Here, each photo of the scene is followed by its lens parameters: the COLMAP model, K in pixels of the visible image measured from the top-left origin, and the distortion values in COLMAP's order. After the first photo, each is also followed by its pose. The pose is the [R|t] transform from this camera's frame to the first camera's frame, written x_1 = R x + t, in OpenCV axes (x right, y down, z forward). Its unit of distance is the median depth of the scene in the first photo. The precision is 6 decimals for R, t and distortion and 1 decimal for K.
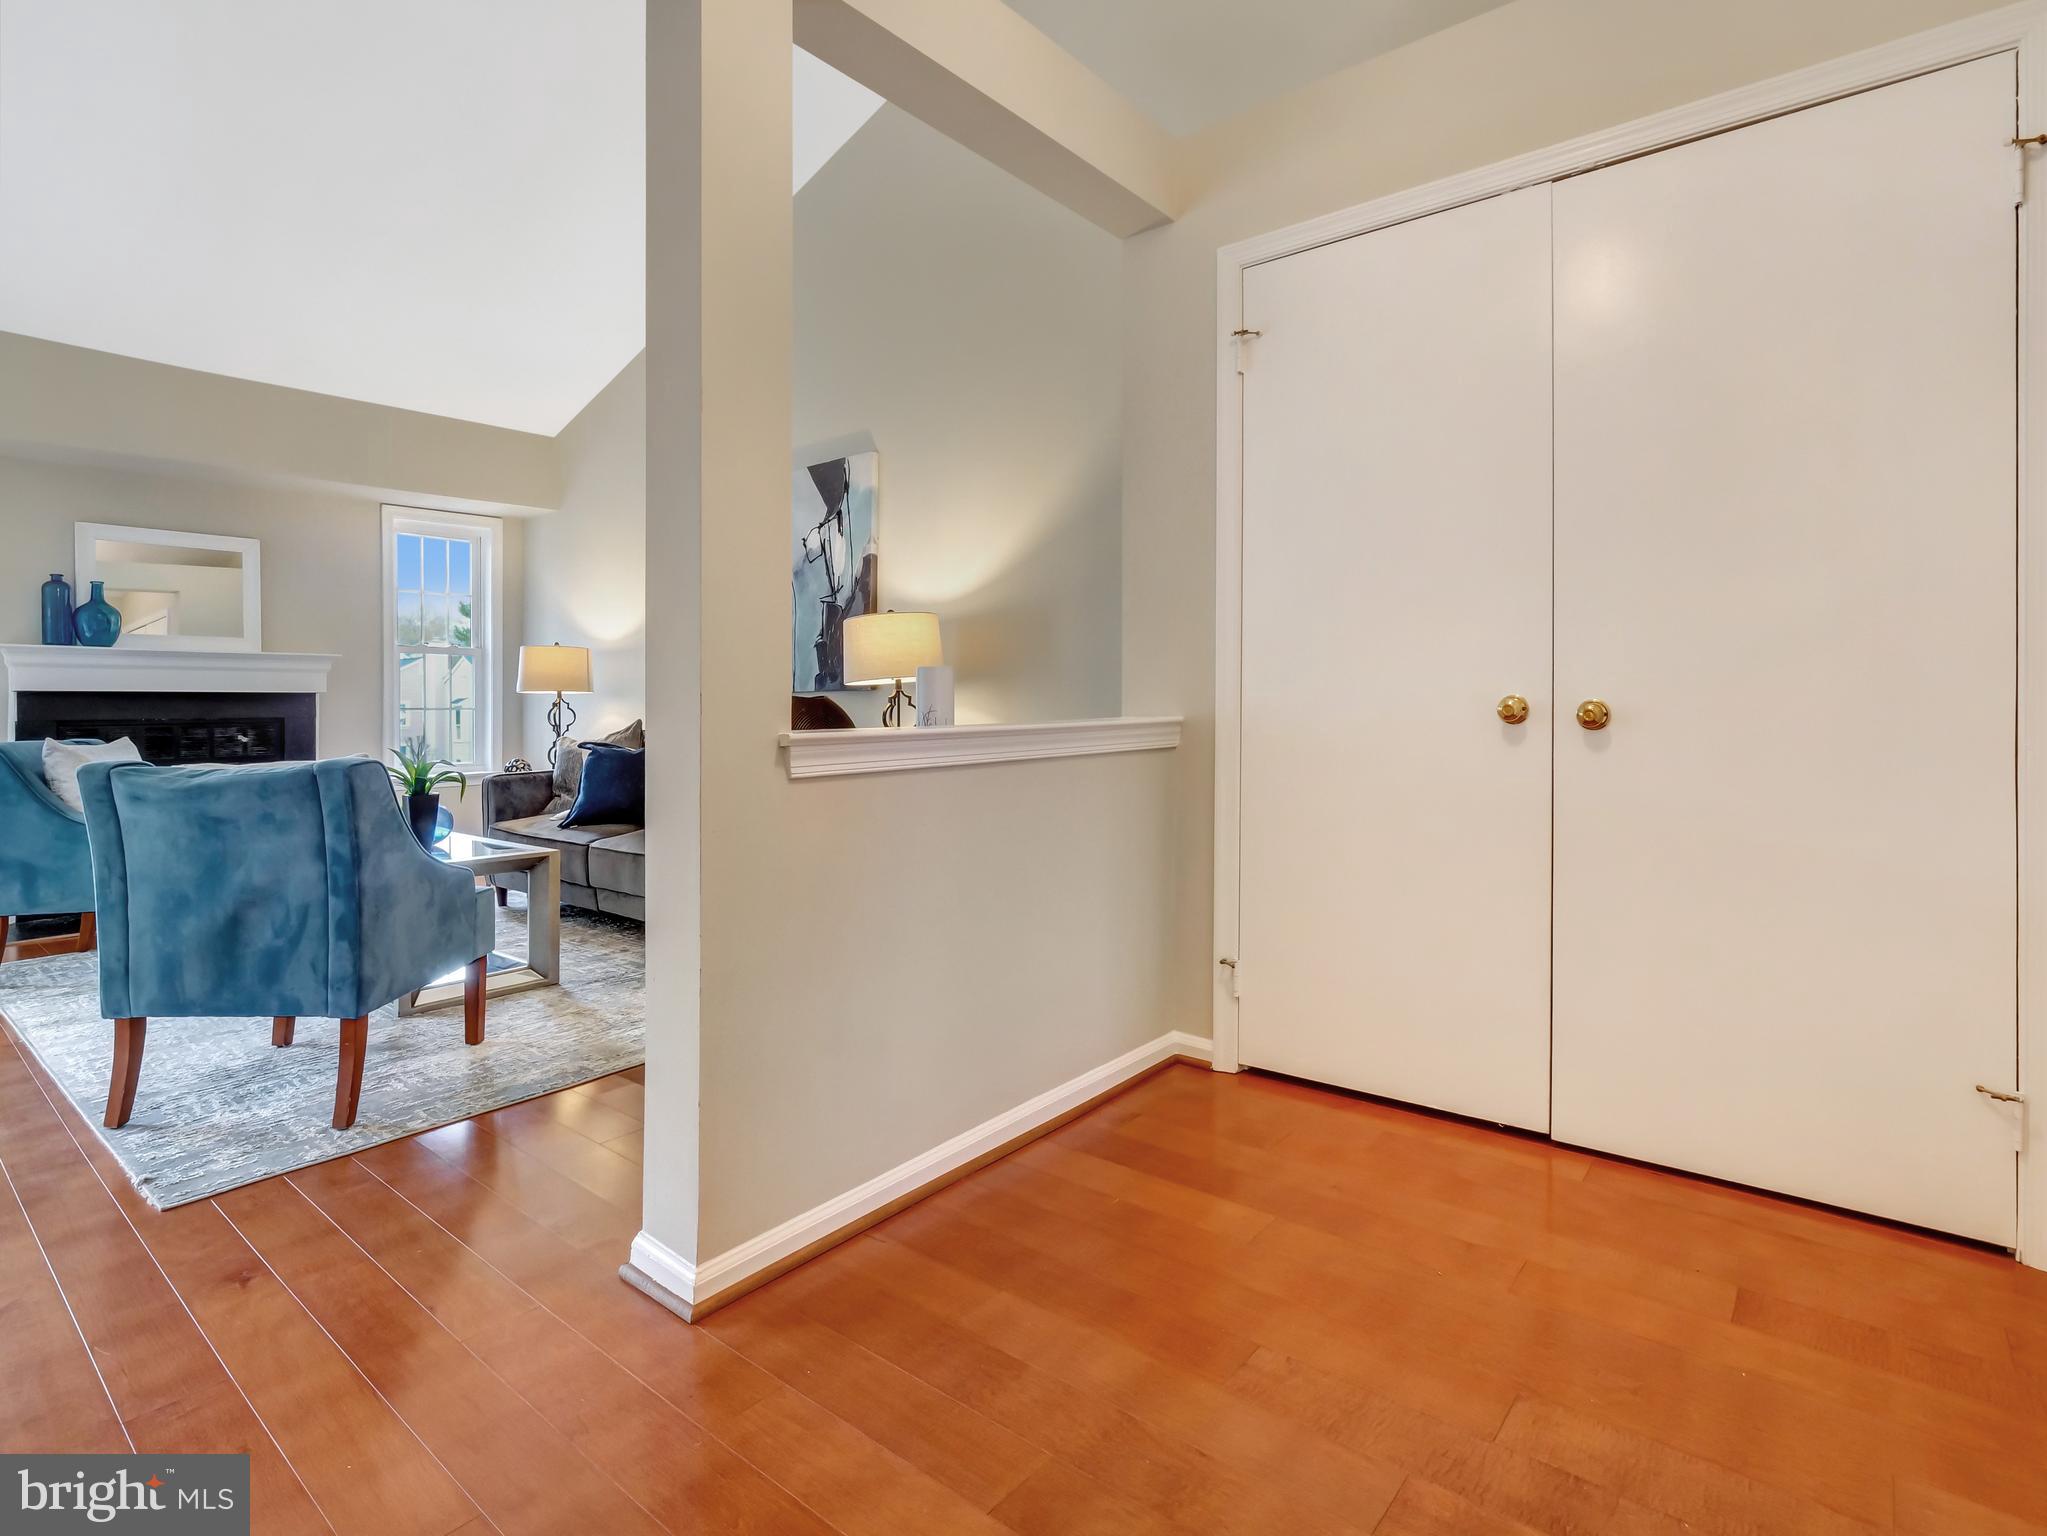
lens RADIAL K [[1060.9, 0, 946.0], [0, 1060.9, 701.0], [0, 0, 1]] dist [-0.000838, 0.000323]
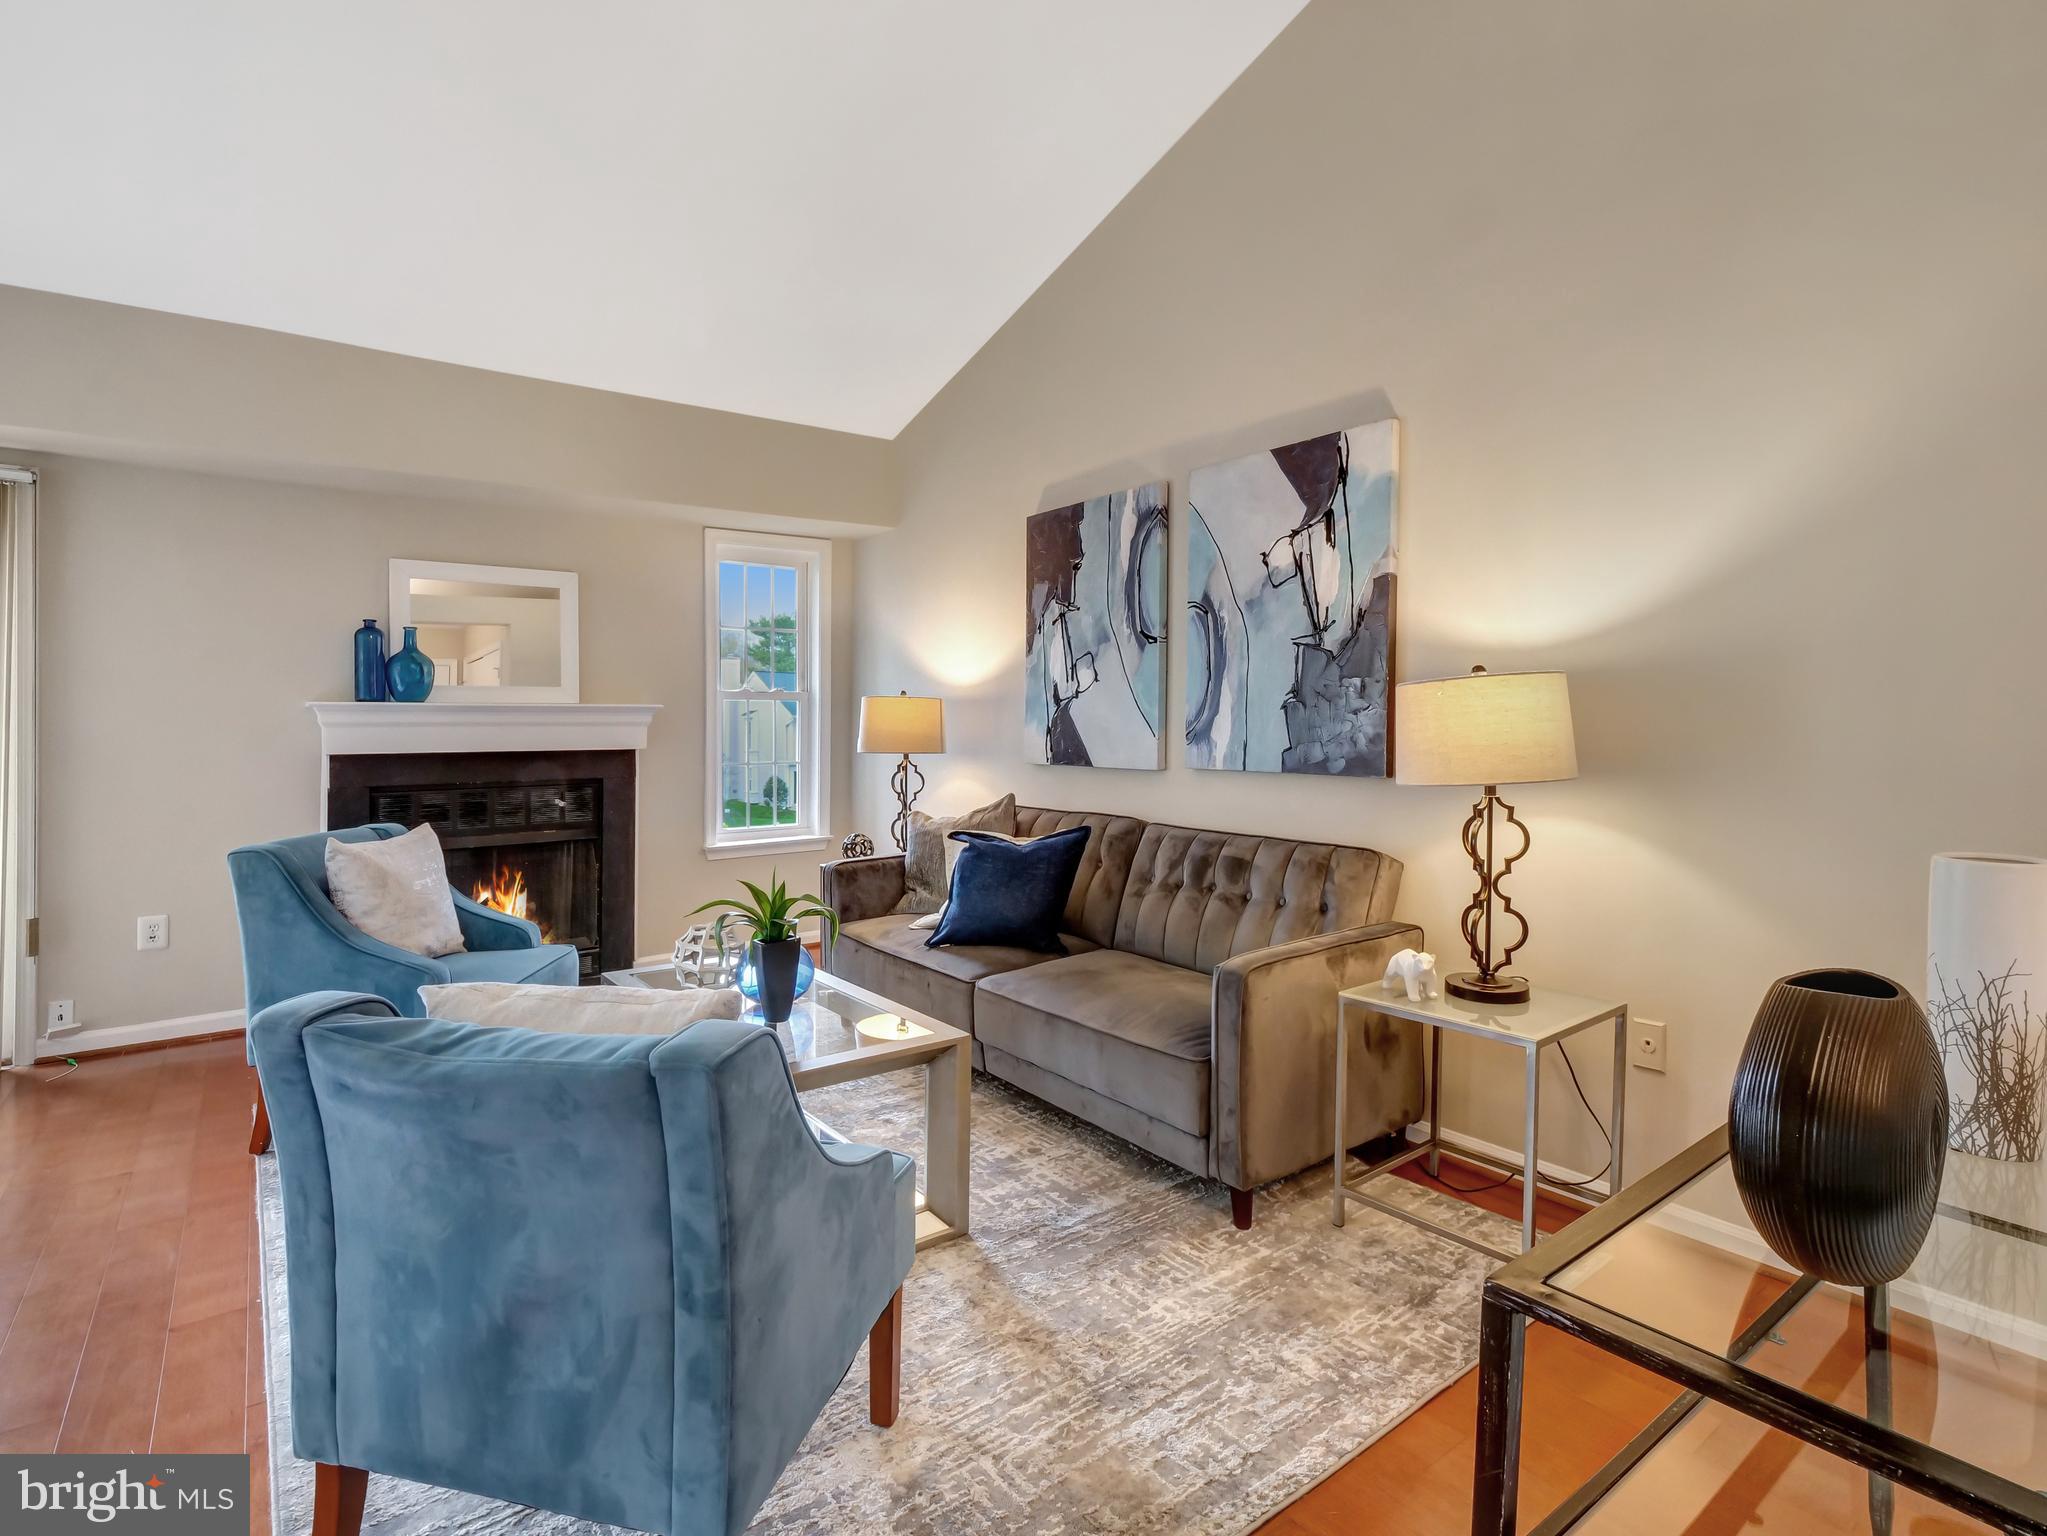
lens RADIAL K [[1057.0, 0, 948.7], [0, 1057.0, 724.0], [0, 0, 1]] dist [0.018055, 0.000880]
pose [[0.970499, 0.008210, -0.240967, -0.174860], [-0.006439, 0.999946, 0.008136, -0.046742], [0.241021, -0.006344, 0.970499, 0.282785]]
